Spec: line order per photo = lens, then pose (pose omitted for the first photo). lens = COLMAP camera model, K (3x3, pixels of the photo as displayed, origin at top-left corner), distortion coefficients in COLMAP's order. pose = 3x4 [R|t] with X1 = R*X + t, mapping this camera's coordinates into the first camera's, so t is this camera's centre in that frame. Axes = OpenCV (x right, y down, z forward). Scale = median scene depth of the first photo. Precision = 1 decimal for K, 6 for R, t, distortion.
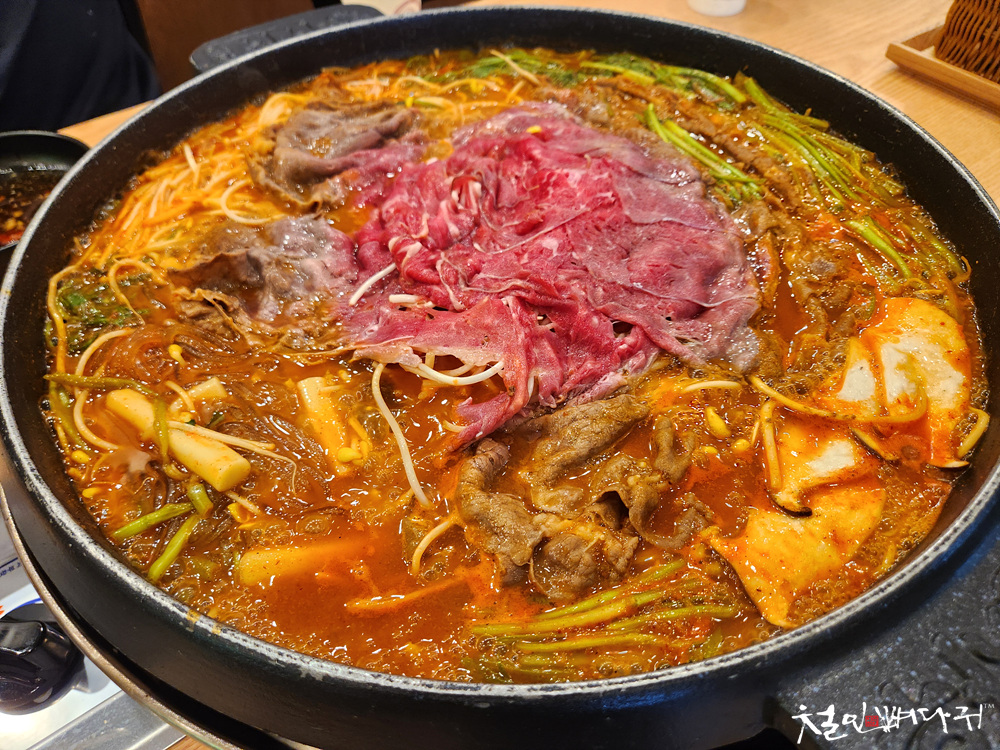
lens RADIAL K [[663.4, 0, 495.3], [0, 663.4, 381.6], [0, 0, 1]] dist [0.055137, -0.040357]
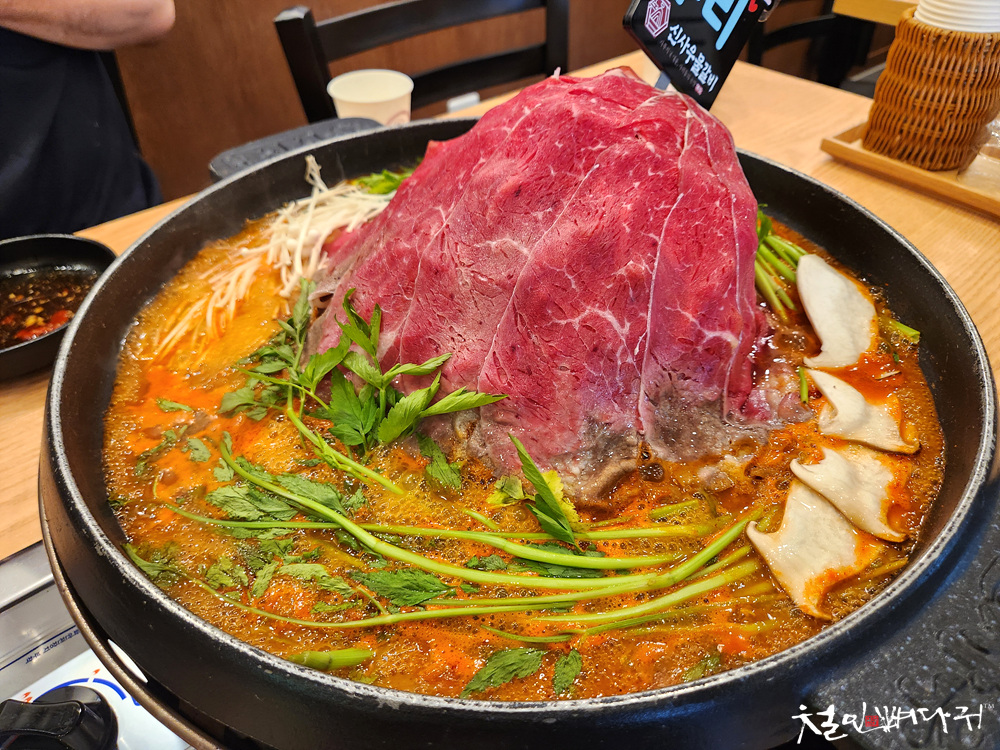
lens RADIAL K [[663.4, 0, 501.2], [0, 663.4, 377.0], [0, 0, 1]] dist [0.055137, -0.040357]
pose [[0.997419, -0.043820, 0.056884, -0.122959], [0.050971, 0.990064, -0.131053, 0.062642], [-0.050576, 0.133614, 0.989742, -0.136056]]
